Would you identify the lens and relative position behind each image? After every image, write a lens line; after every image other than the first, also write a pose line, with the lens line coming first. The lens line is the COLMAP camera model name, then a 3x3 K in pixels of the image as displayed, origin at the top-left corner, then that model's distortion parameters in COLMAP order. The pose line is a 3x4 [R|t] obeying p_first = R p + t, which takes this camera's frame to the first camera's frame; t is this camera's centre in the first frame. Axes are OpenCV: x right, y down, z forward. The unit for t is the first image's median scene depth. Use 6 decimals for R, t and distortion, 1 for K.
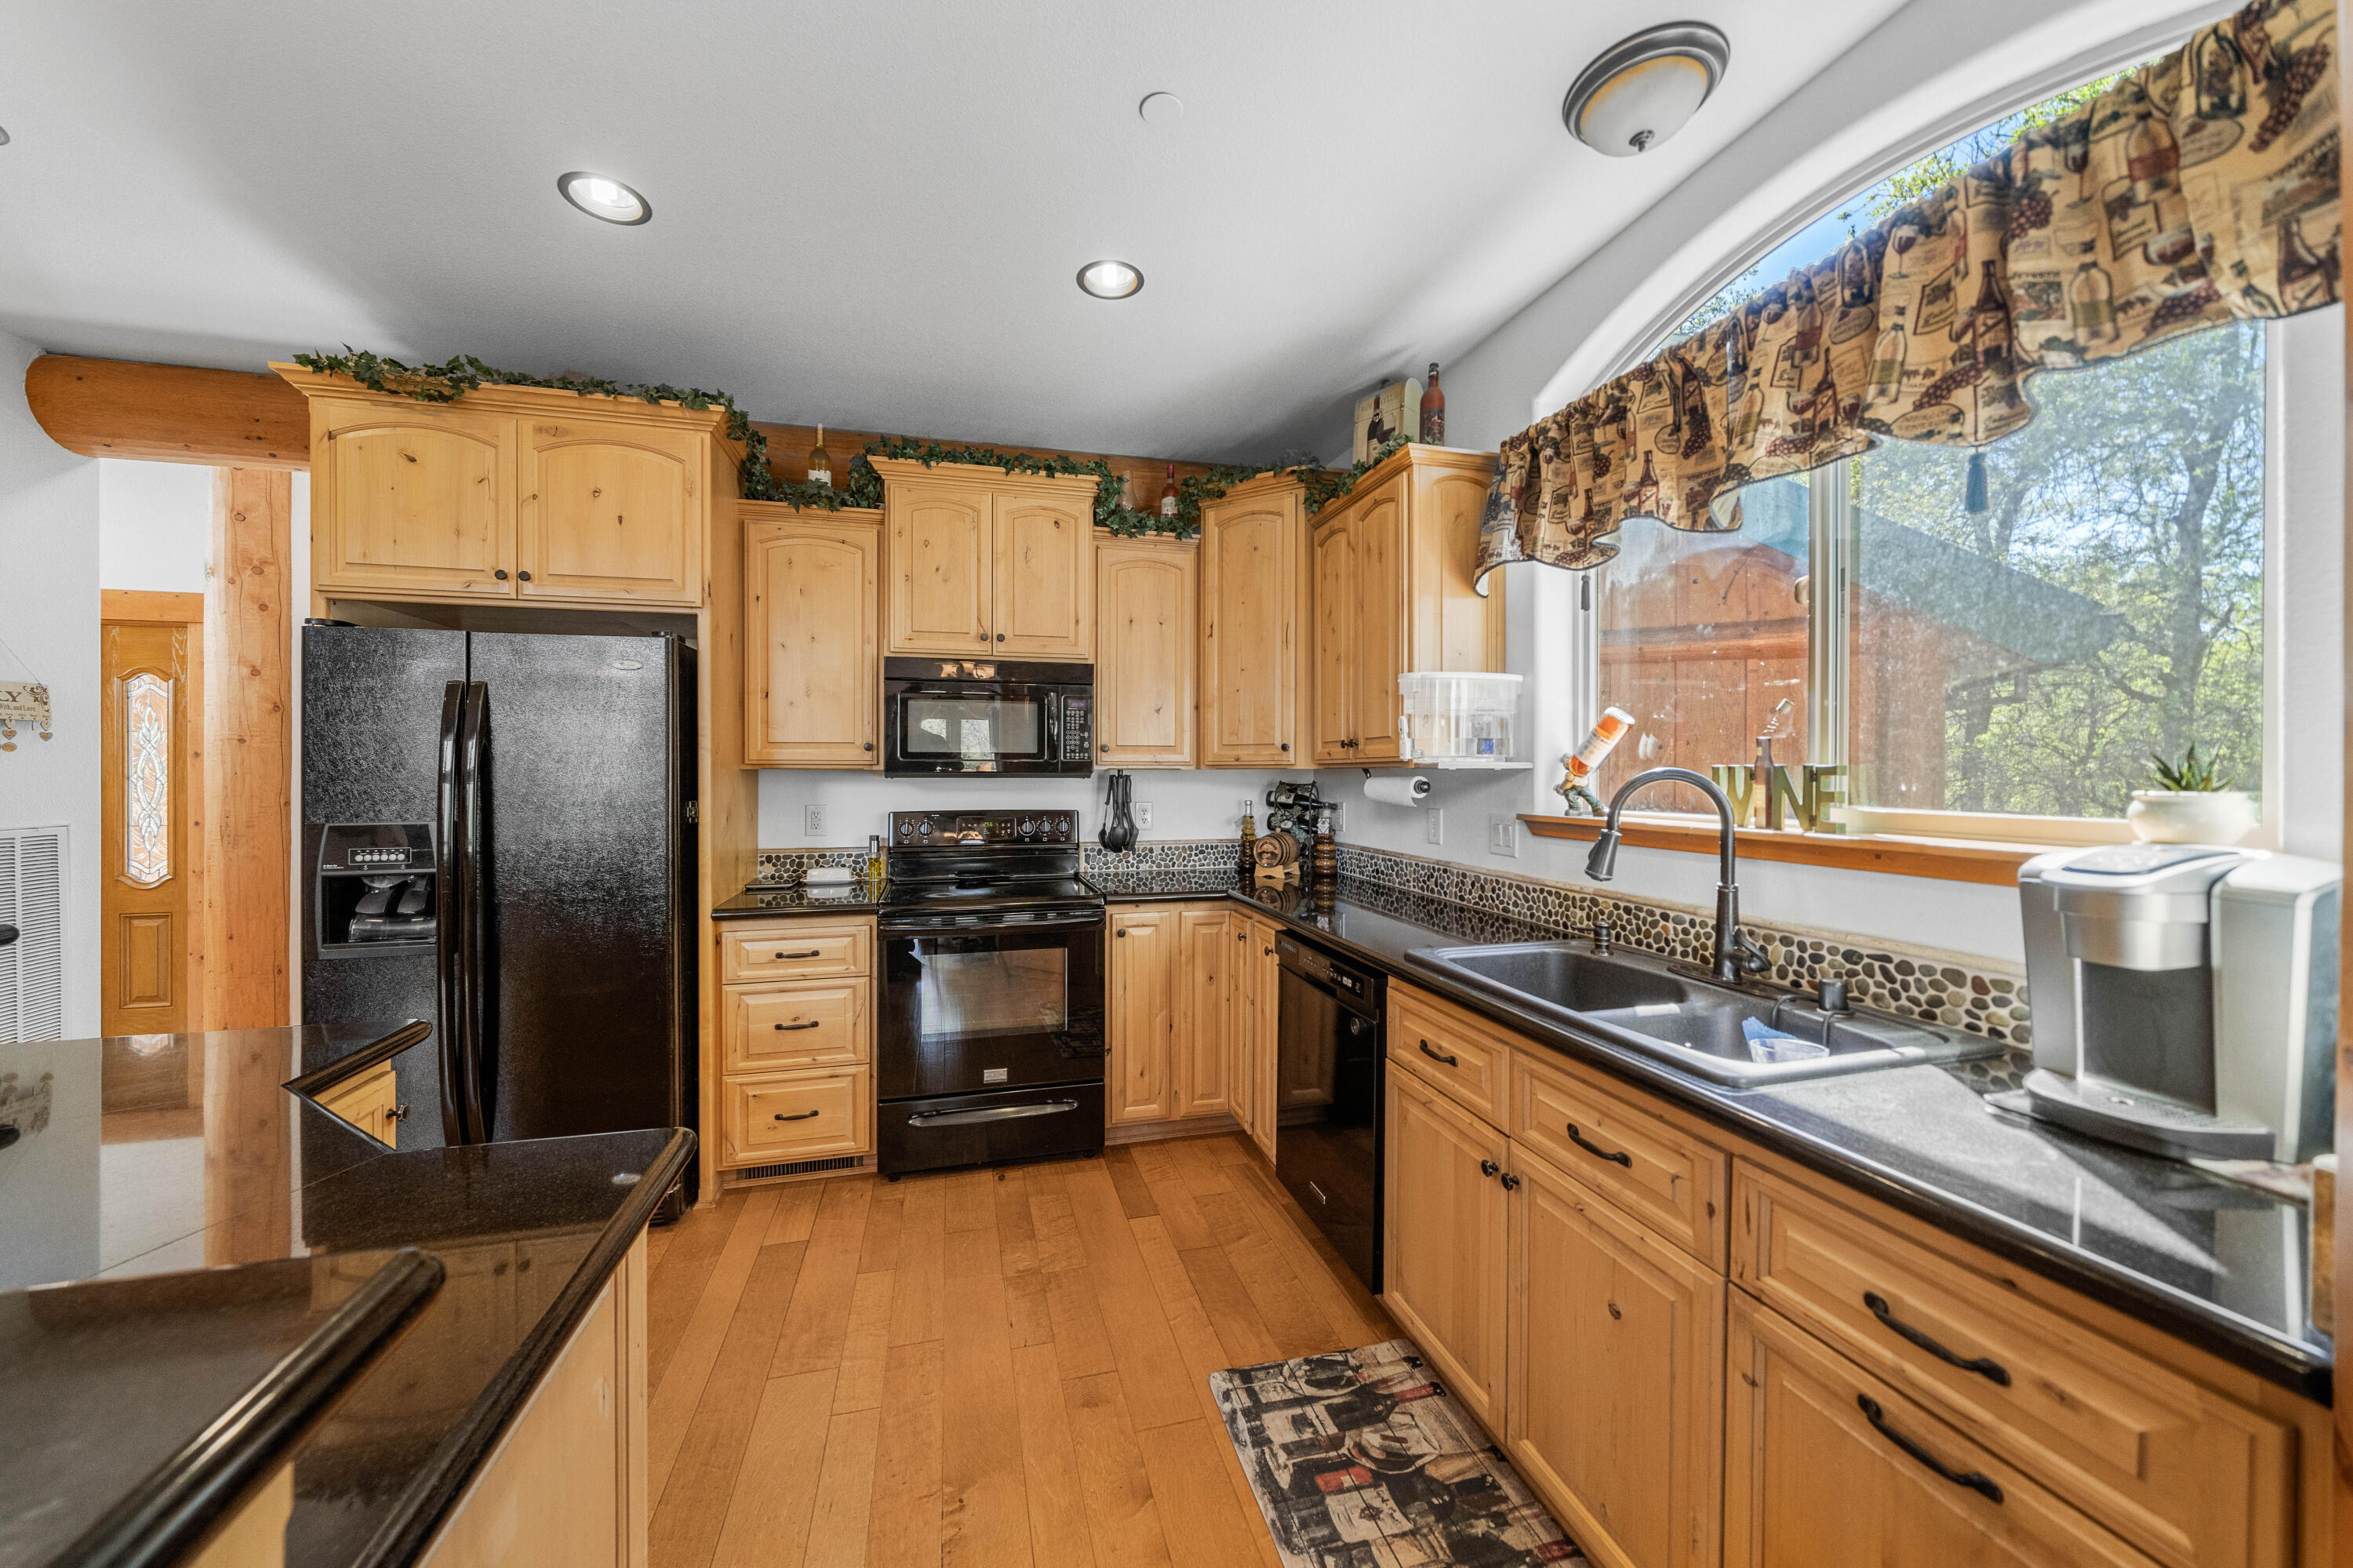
lens RADIAL K [[795.6, 0, 1096.0], [0, 795.6, 777.4], [0, 0, 1]] dist [-0.005386, 0.000447]
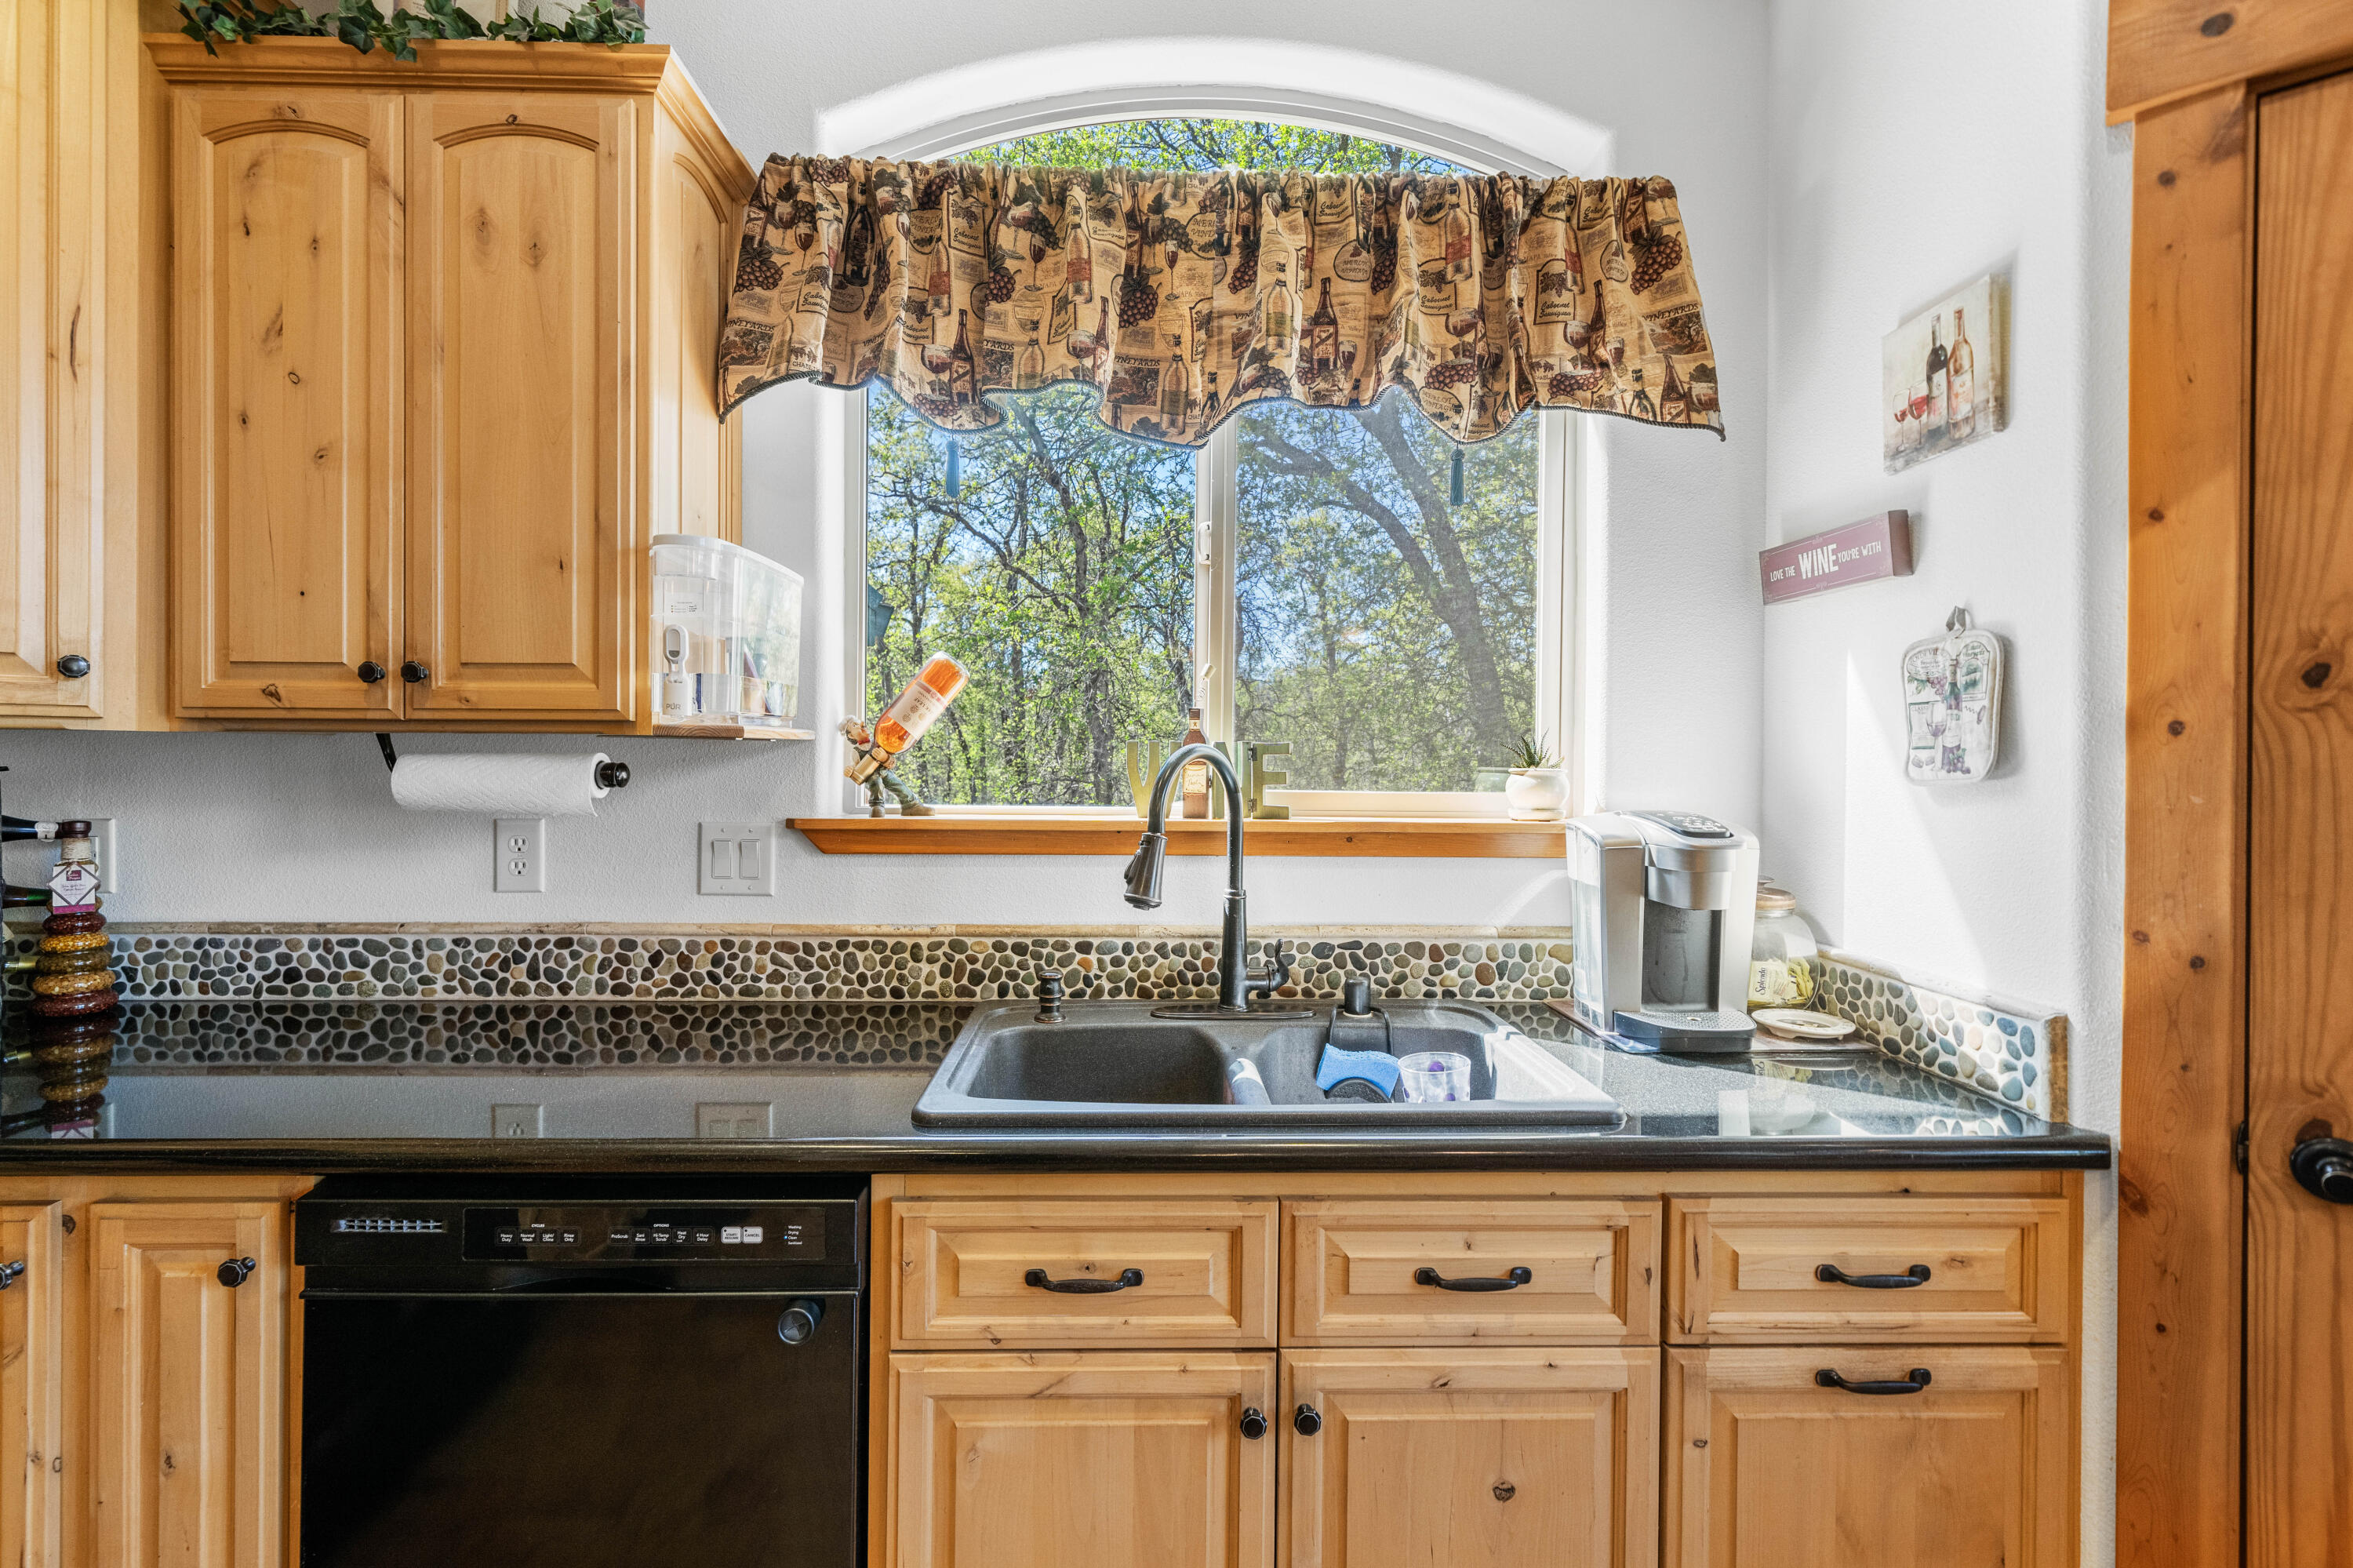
lens RADIAL K [[1069.4, 0, 1214.7], [0, 1069.4, 759.4], [0, 0, 1]] dist [-0.000622, 0.000345]
pose [[0.156726, -0.003608, 0.987635, -0.235140], [-0.001604, 0.999991, 0.003907, -0.000760], [-0.987641, -0.002196, 0.156719, 0.739097]]
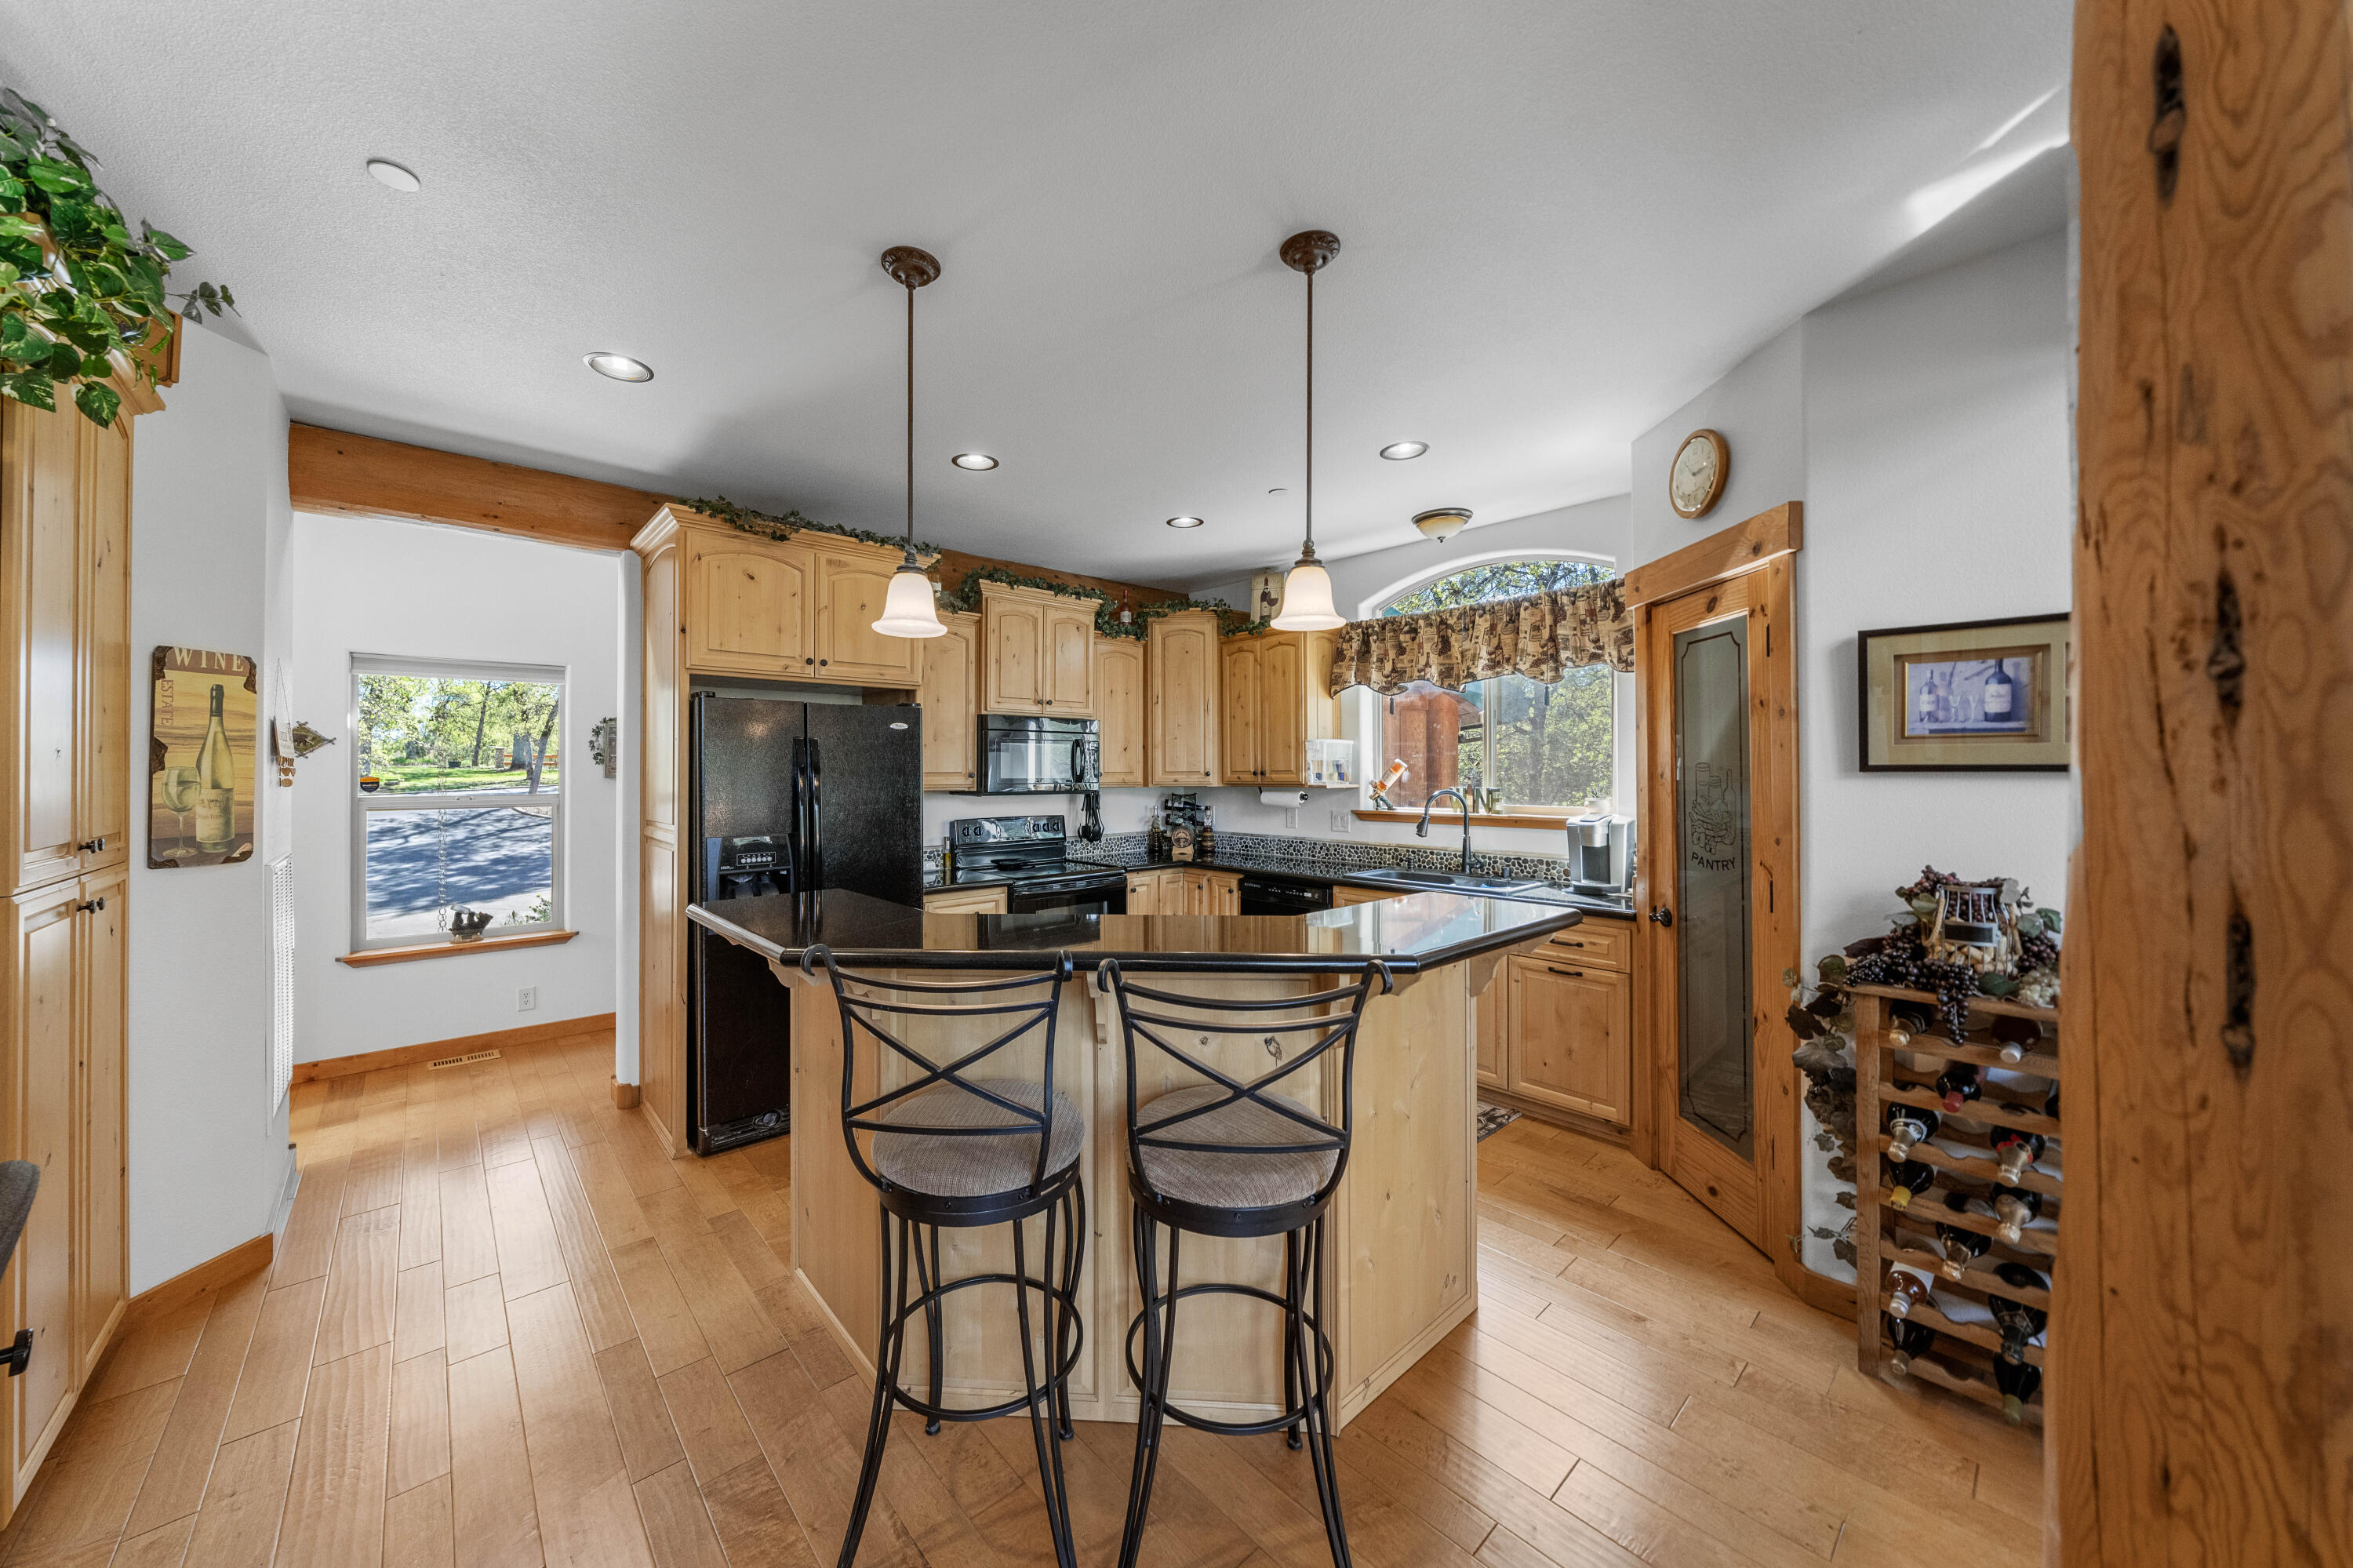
lens RADIAL K [[804.3, 0, 1065.3], [0, 804.3, 777.1], [0, 0, 1]] dist [-0.000195, -0.000024]
pose [[0.909482, -0.007421, 0.415677, -1.233764], [0.009282, 0.999954, -0.002458, -0.049224], [-0.415639, 0.006093, 0.909509, -0.688770]]
